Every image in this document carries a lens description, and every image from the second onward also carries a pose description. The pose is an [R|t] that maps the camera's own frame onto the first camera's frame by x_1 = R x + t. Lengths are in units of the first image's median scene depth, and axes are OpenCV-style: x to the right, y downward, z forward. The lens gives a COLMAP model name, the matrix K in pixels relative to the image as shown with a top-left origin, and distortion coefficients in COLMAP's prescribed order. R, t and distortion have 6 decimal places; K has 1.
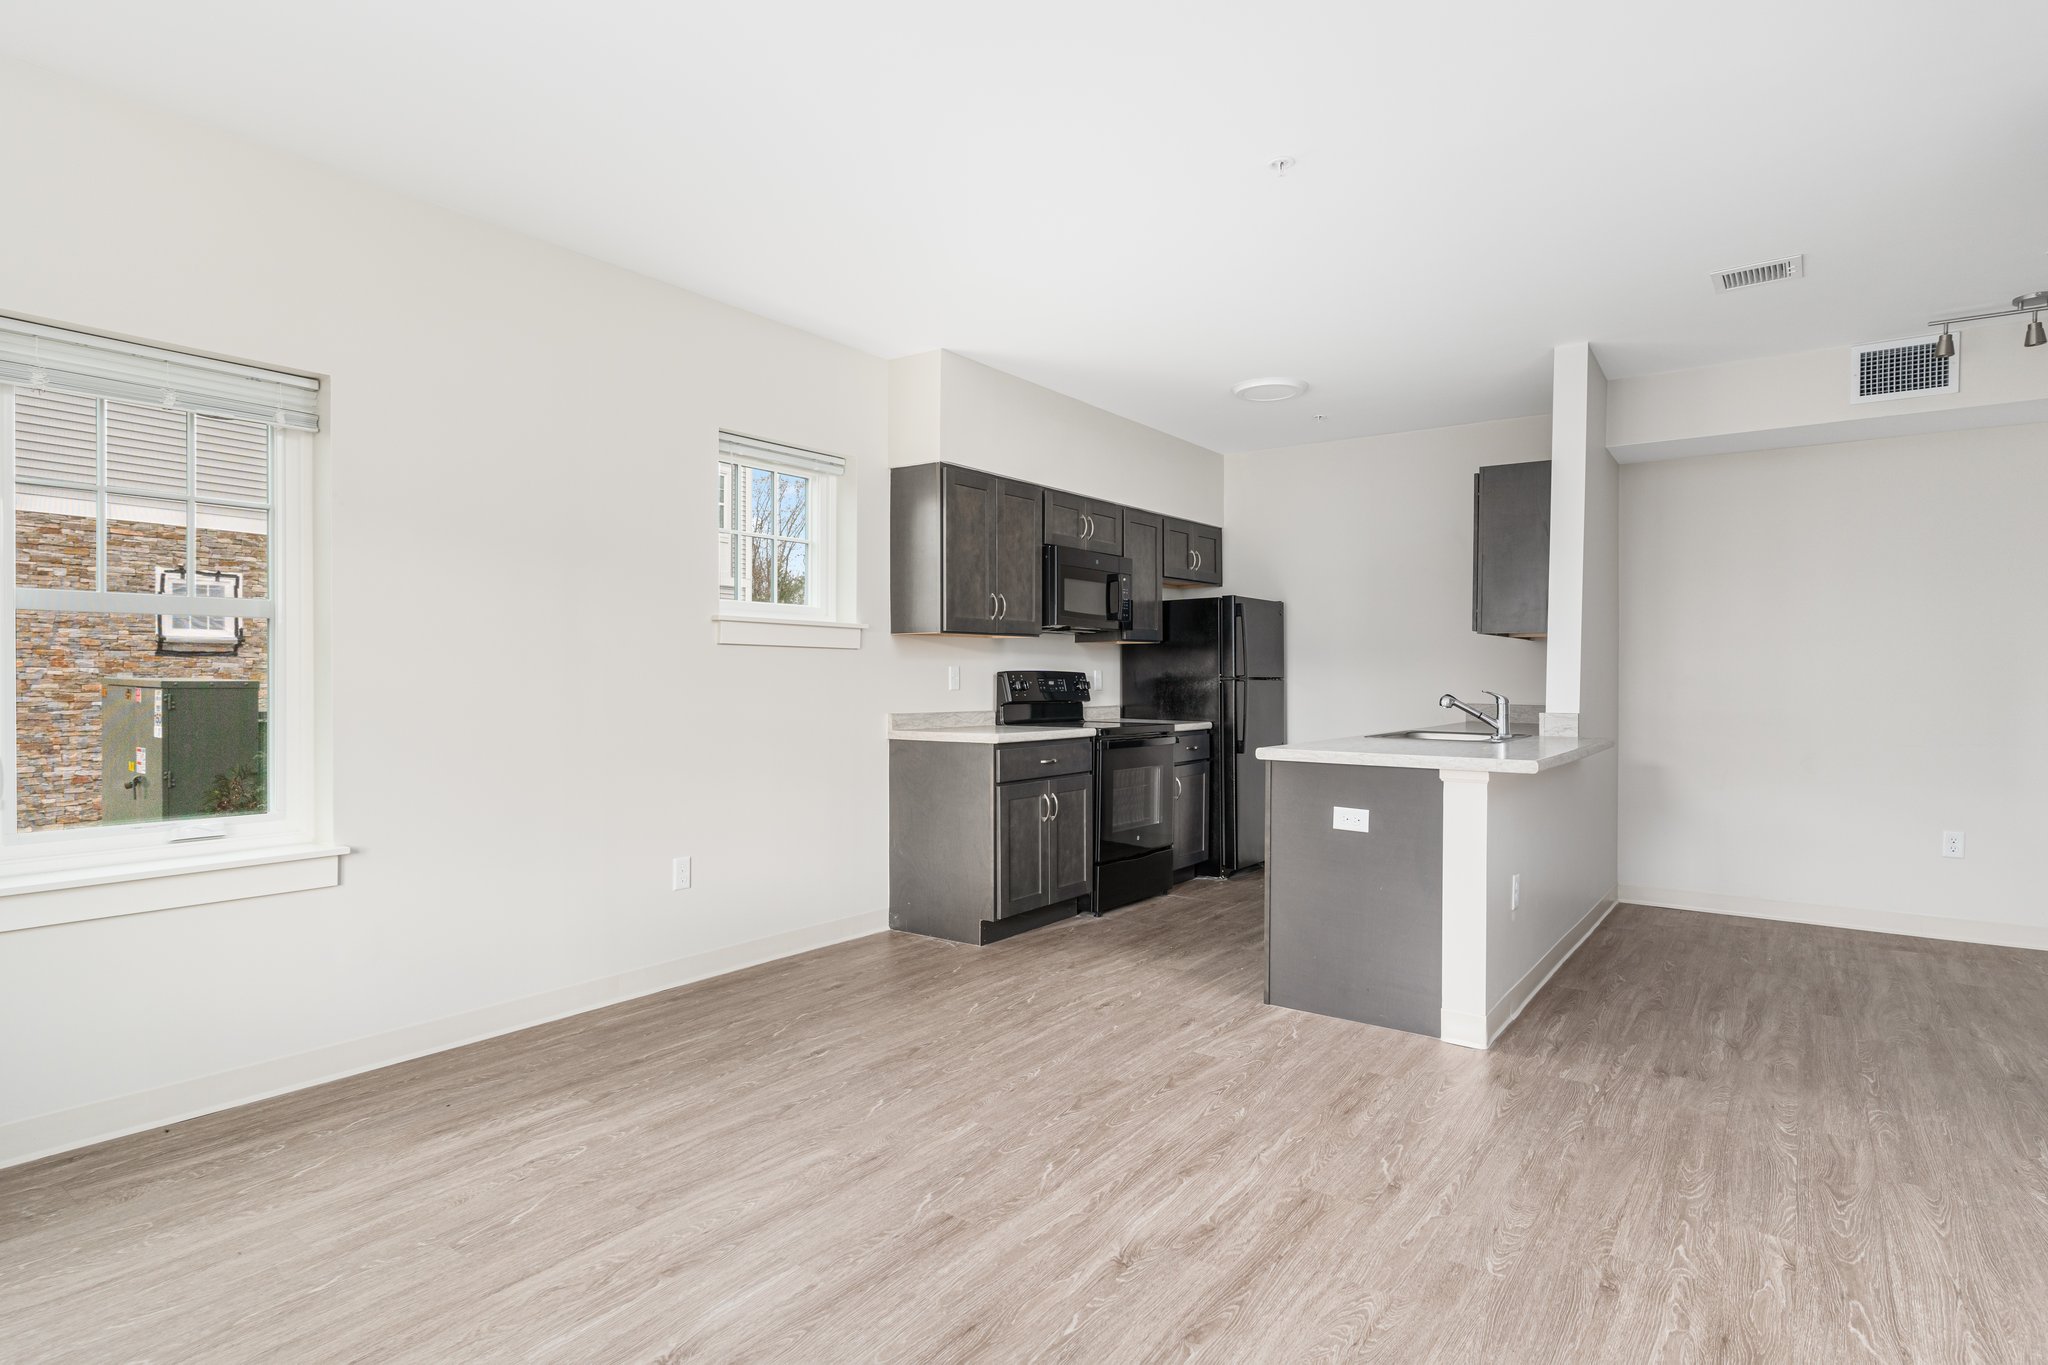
lens RADIAL K [[1068.5, 0, 1004.0], [0, 1068.5, 683.6], [0, 0, 1]] dist [-0.004570, 0.001226]
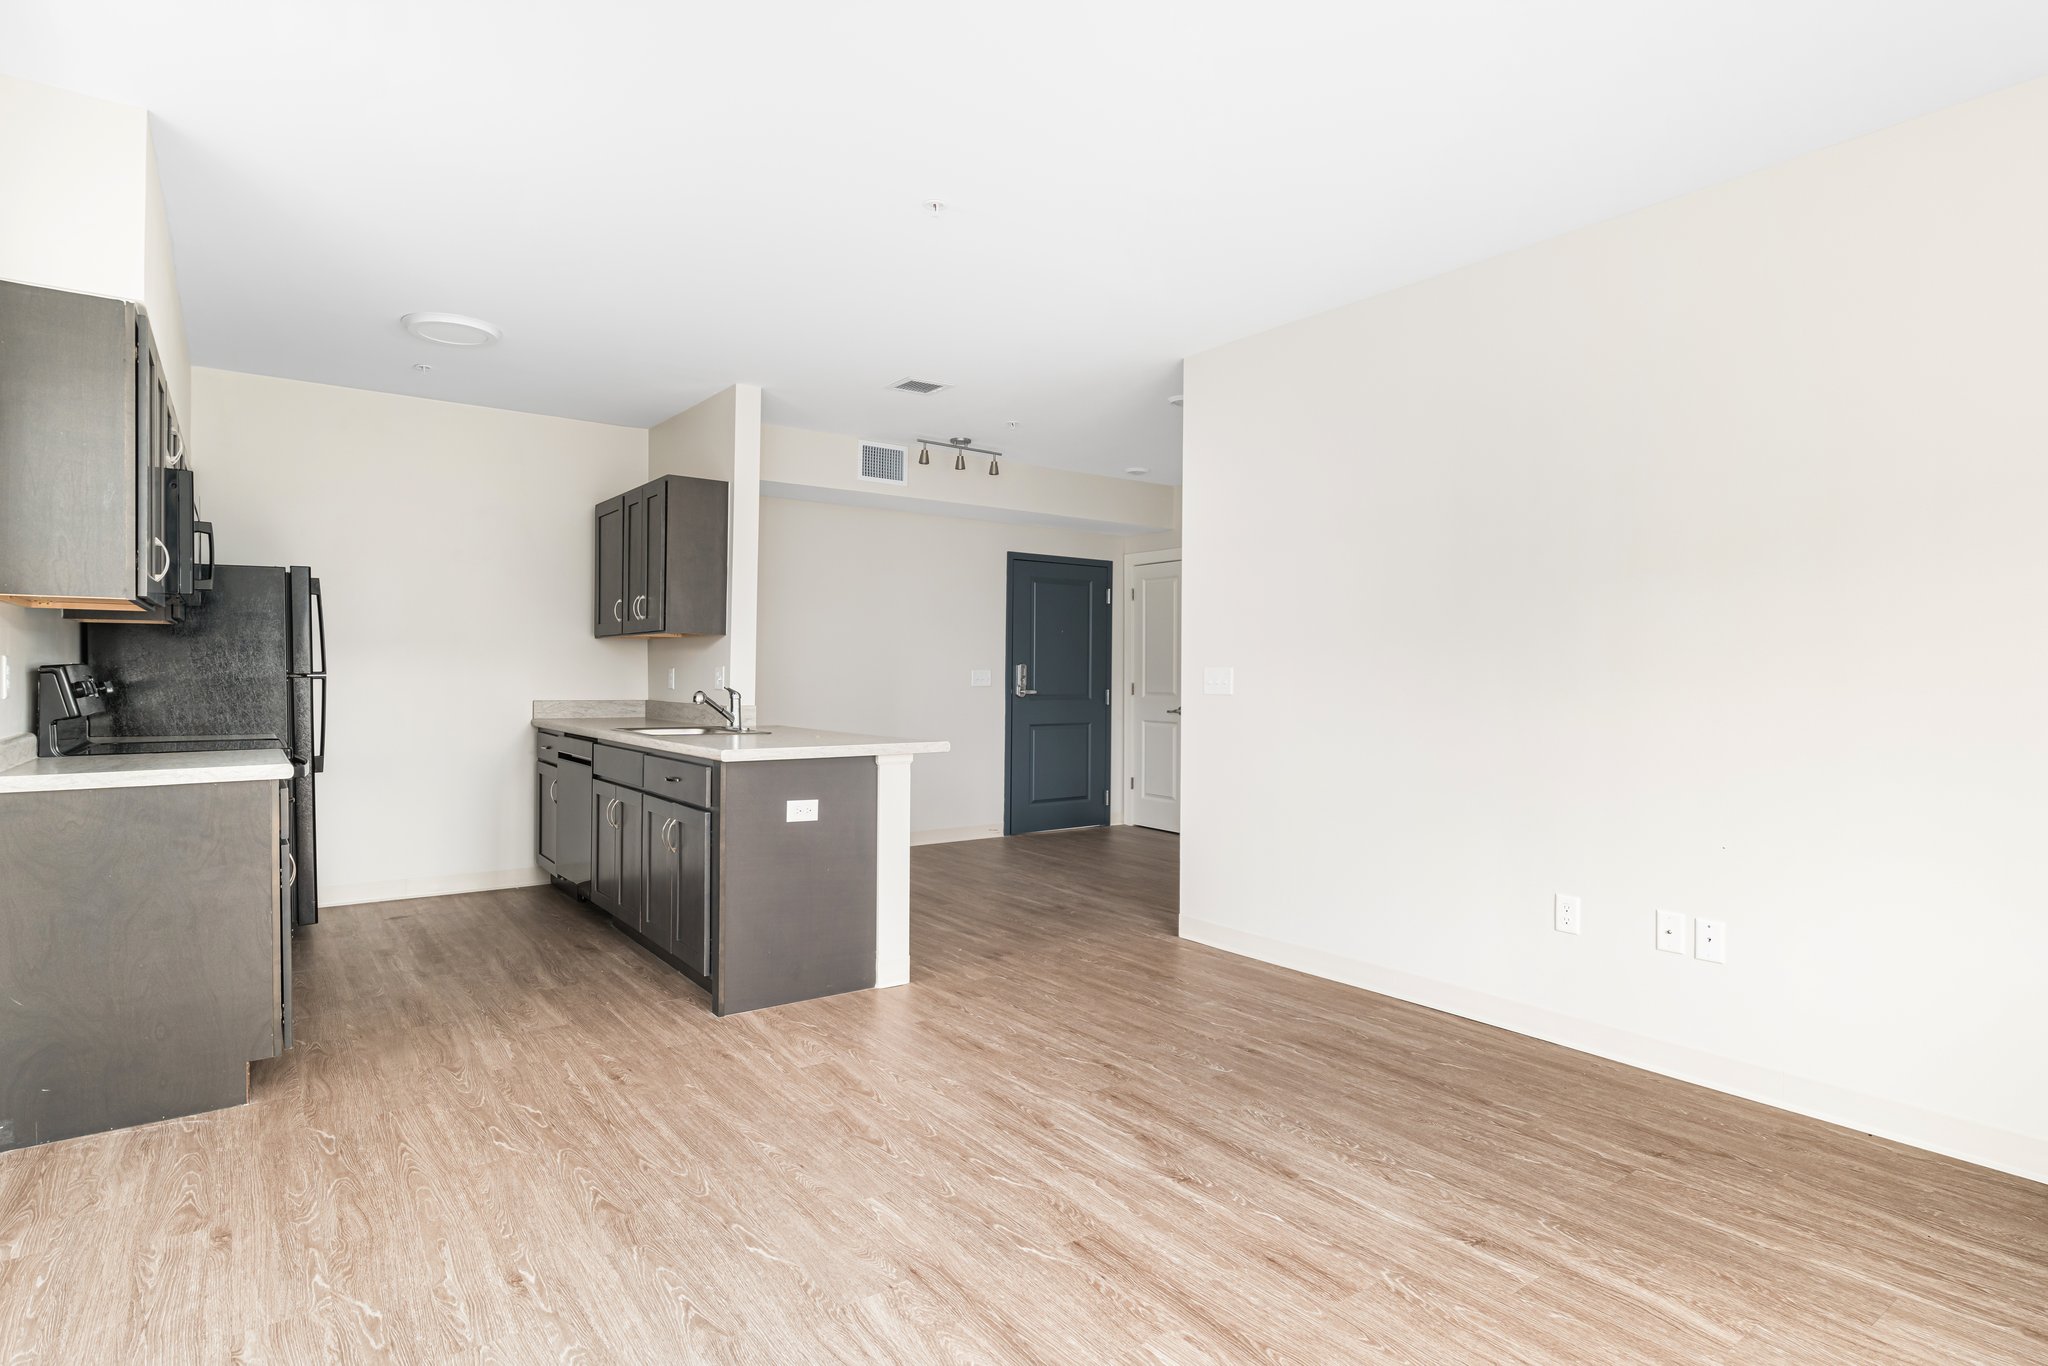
lens RADIAL K [[1068.5, 0, 1012.2], [0, 1068.5, 688.6], [0, 0, 1]] dist [-0.004570, 0.001226]
pose [[0.289864, -0.013792, 0.956968, -0.630922], [0.004015, 0.999905, 0.013195, -0.006412], [-0.957059, 0.000018, 0.289892, 0.502817]]
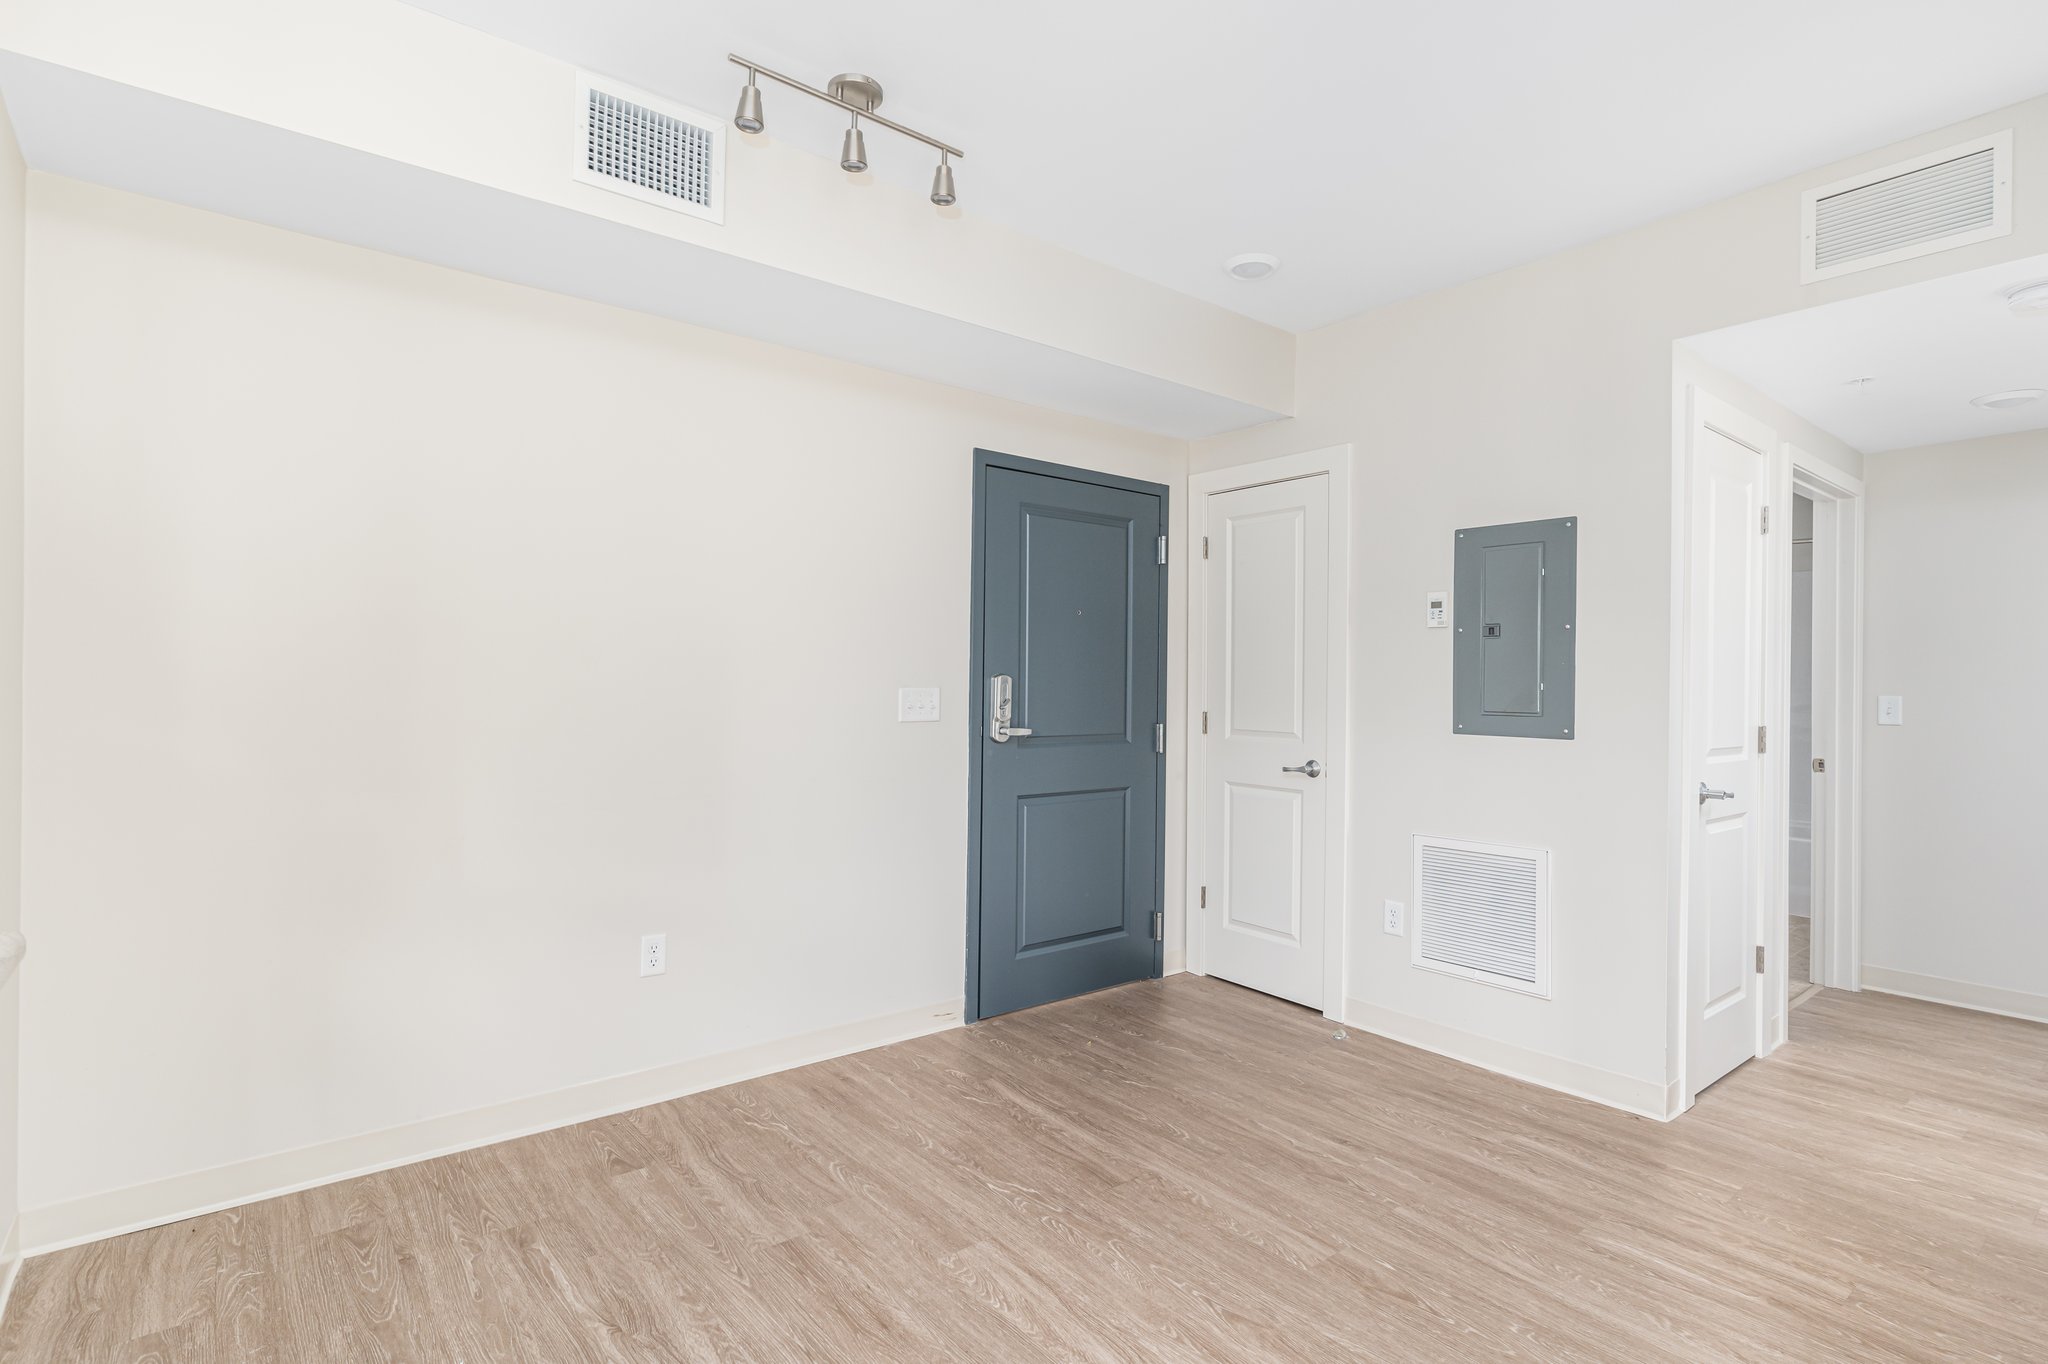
lens RADIAL K [[1020.7, 0, 1020.8], [0, 1020.7, 689.7], [0, 0, 1]] dist [-0.003487, -0.000021]
pose [[0.245322, -0.002128, 0.969439, 0.459714], [0.002809, 0.999995, 0.001484, -0.014835], [-0.969438, 0.002359, 0.245327, 0.843402]]
